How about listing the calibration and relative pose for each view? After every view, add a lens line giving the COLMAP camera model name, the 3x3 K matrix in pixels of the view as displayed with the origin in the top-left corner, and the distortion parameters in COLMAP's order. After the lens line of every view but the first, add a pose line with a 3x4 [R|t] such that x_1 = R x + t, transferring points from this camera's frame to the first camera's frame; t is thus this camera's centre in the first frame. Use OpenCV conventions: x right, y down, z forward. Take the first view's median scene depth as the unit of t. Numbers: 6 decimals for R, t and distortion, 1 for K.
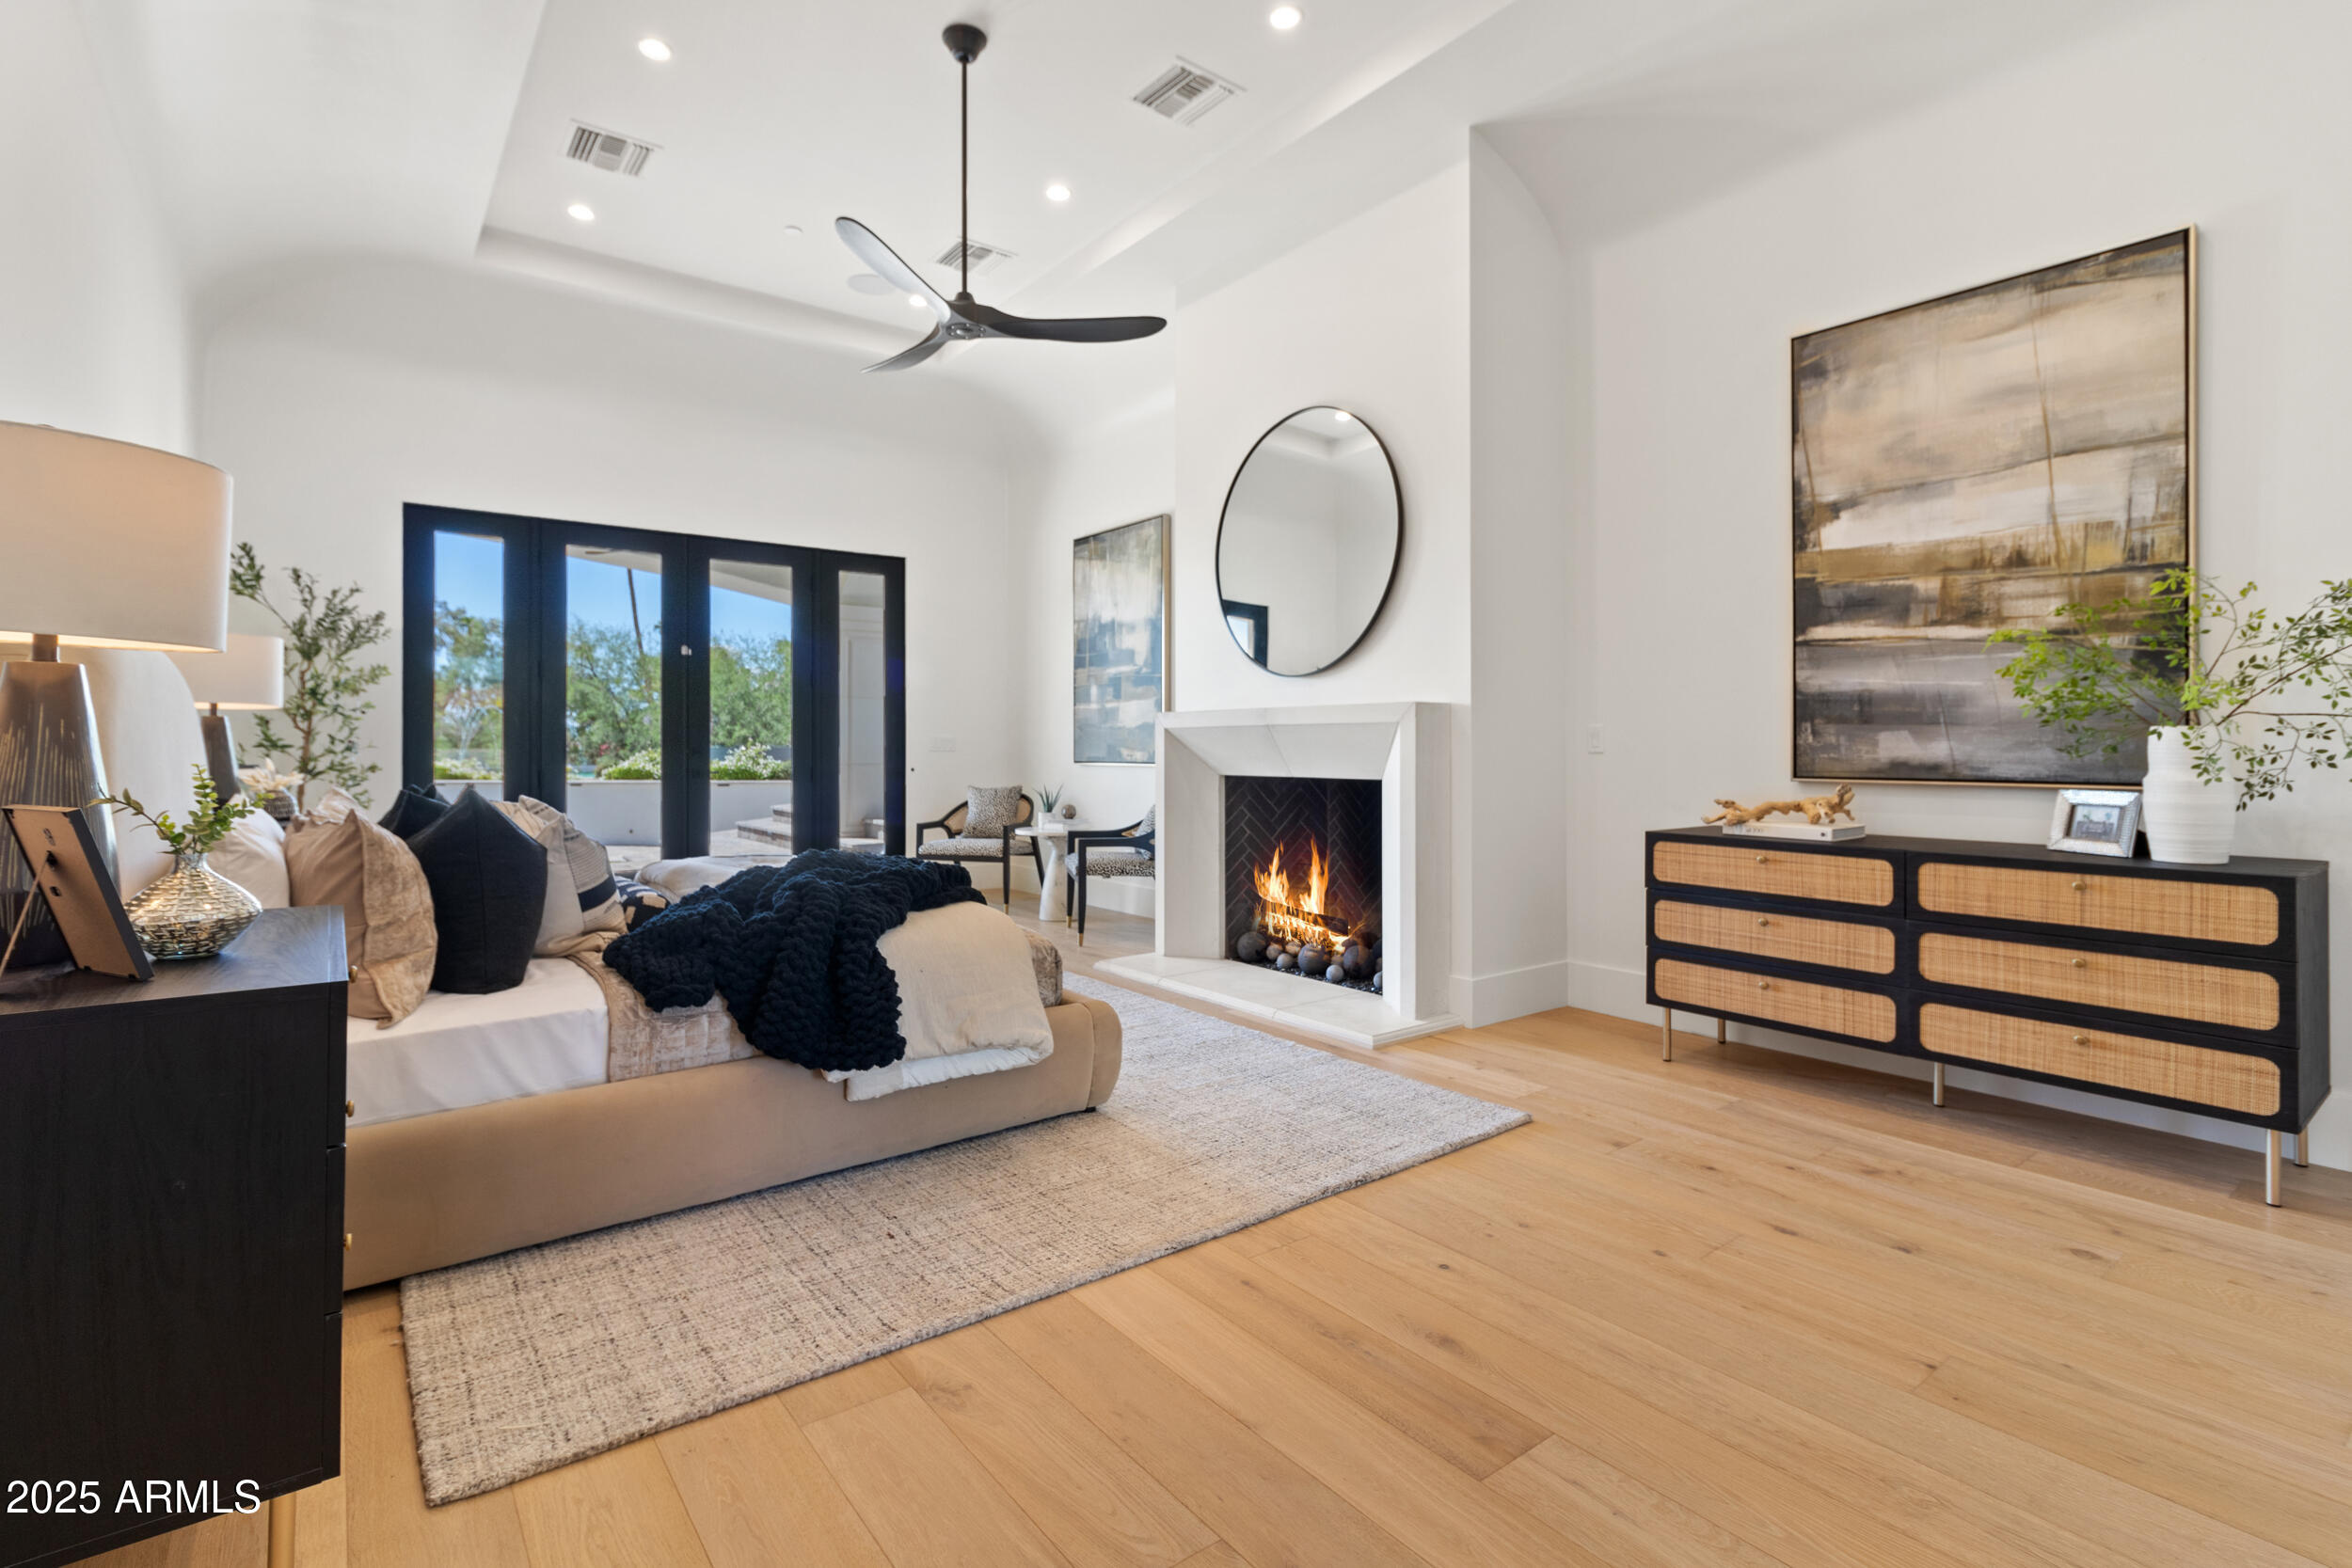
lens RADIAL K [[1053.1, 0, 1212.1], [0, 1053.1, 747.4], [0, 0, 1]] dist [0.005251, -0.001063]
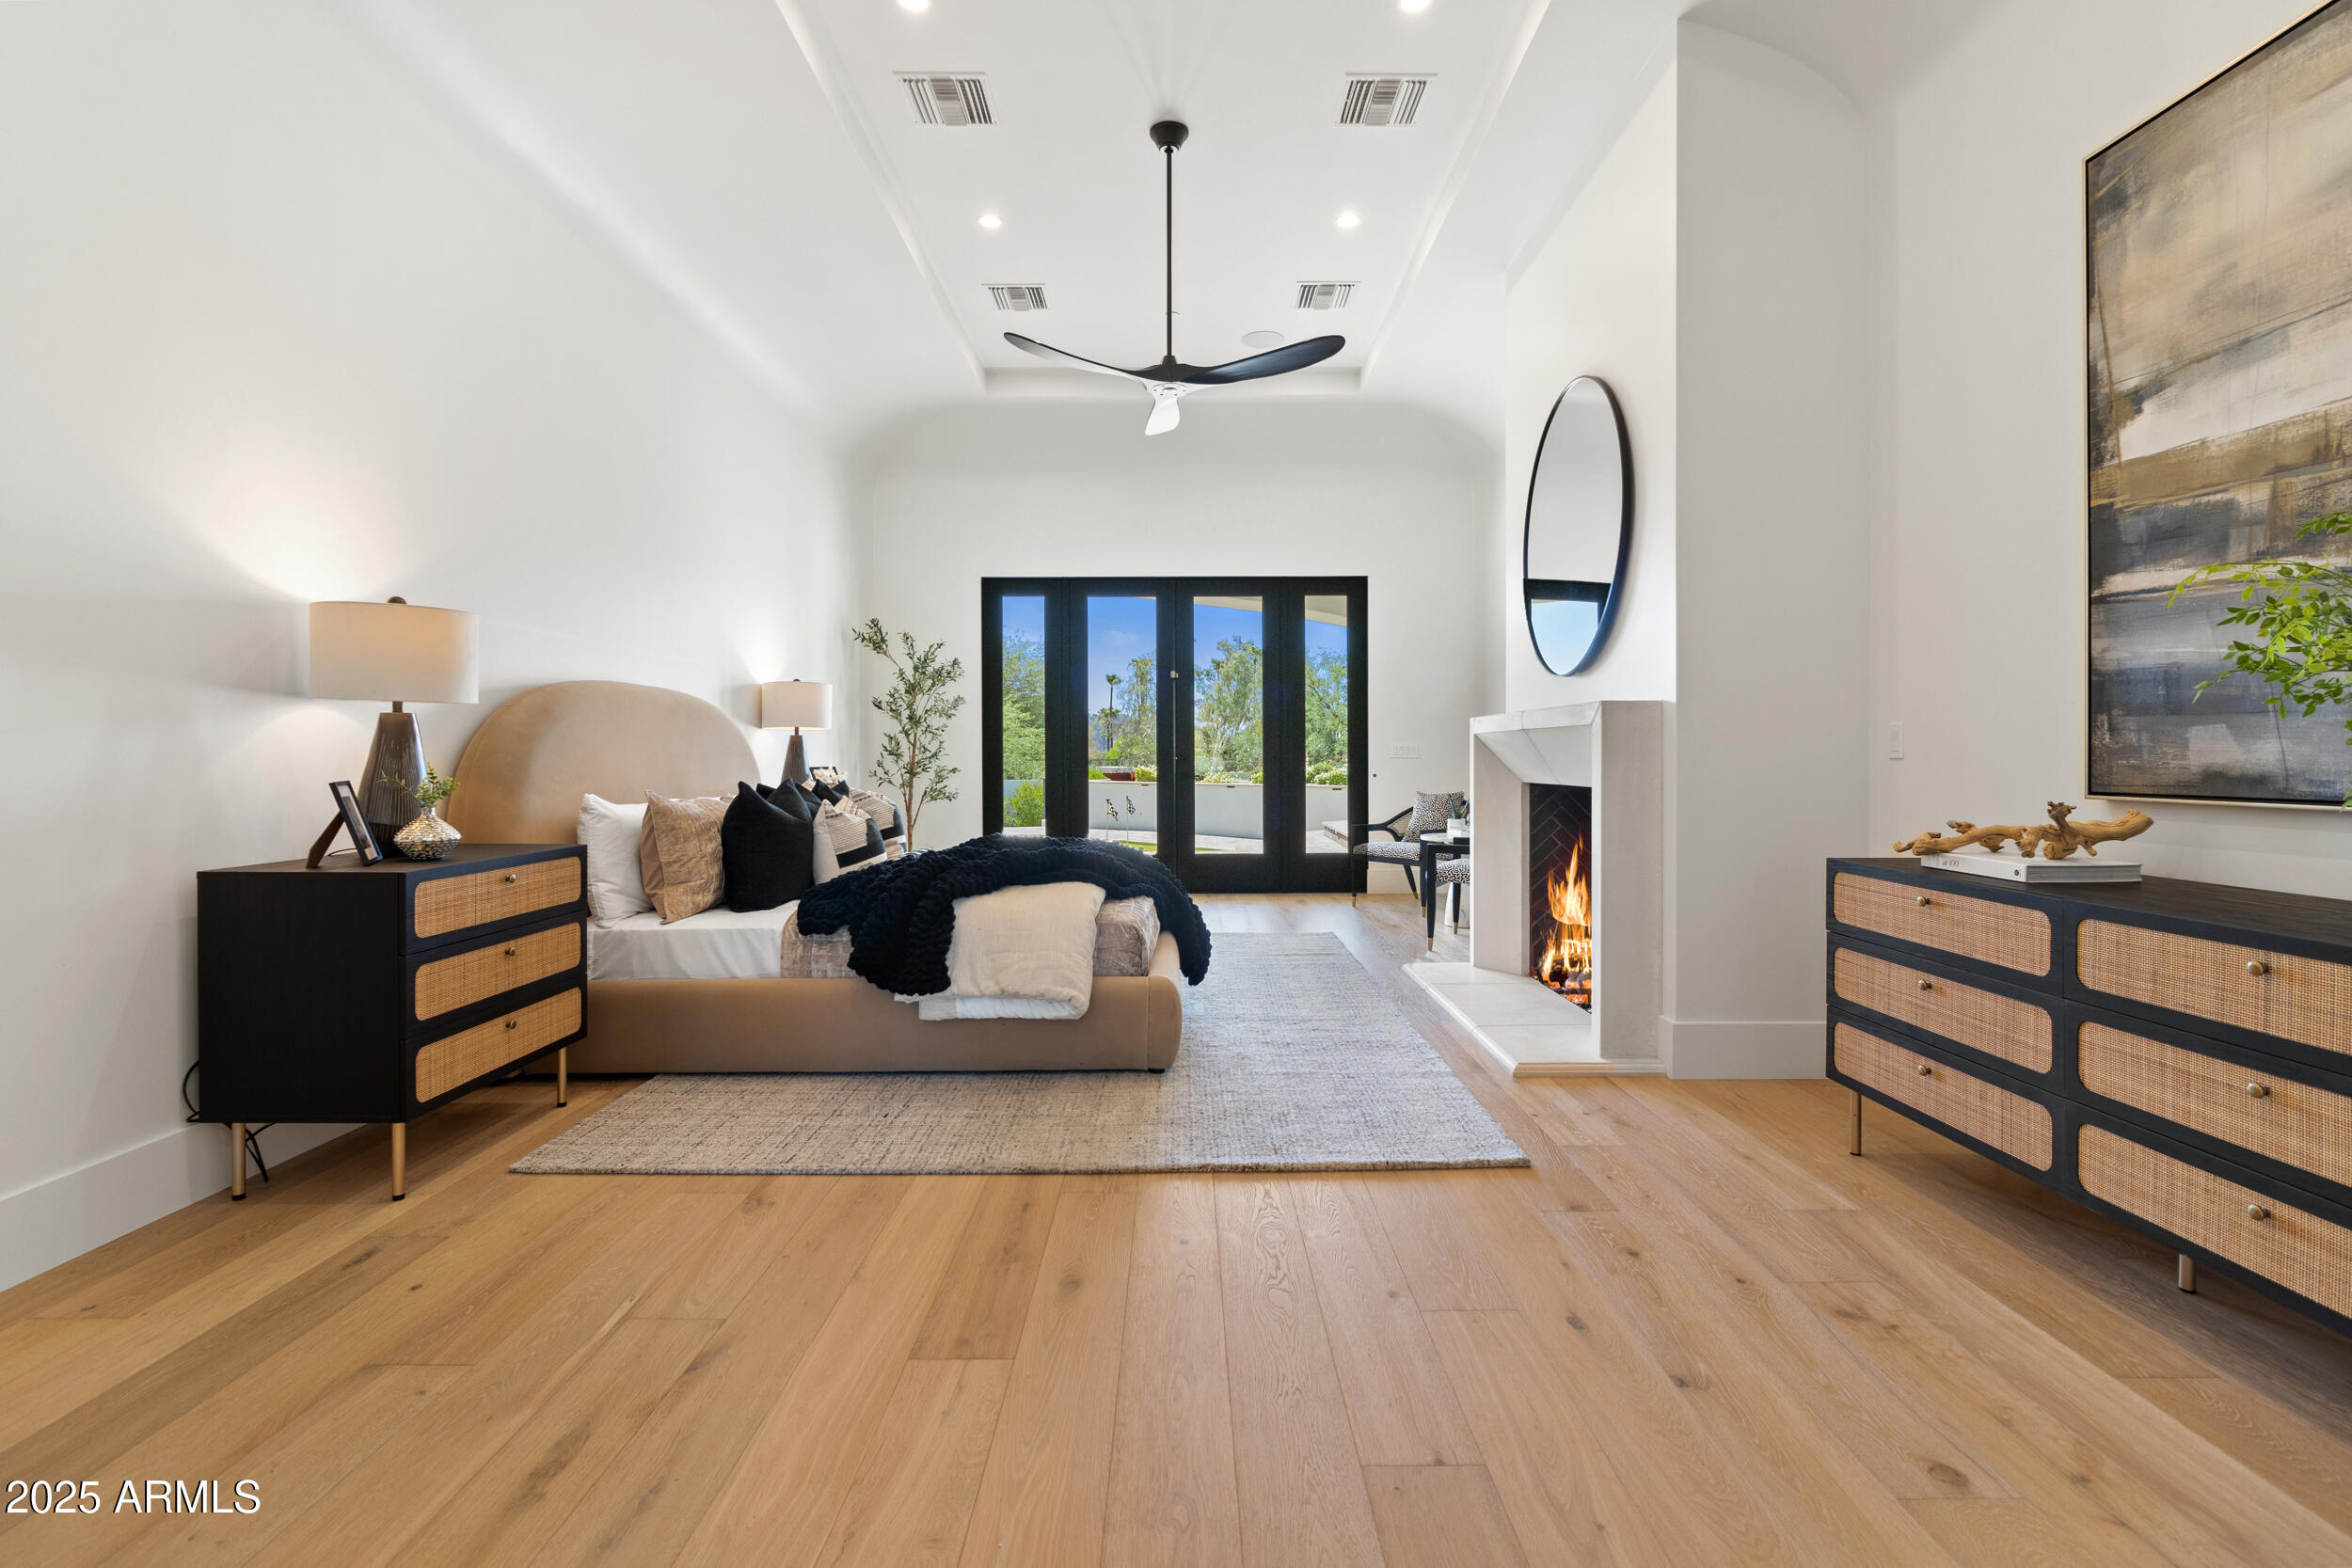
lens RADIAL K [[1053.1, 0, 1202.1], [0, 1053.1, 772.7], [0, 0, 1]] dist [0.005251, -0.001063]
pose [[0.811018, 0.007694, -0.584970, 0.546533], [0.001985, 0.999872, 0.015903, 0.002852], [0.585017, -0.014059, 0.810899, 0.101226]]
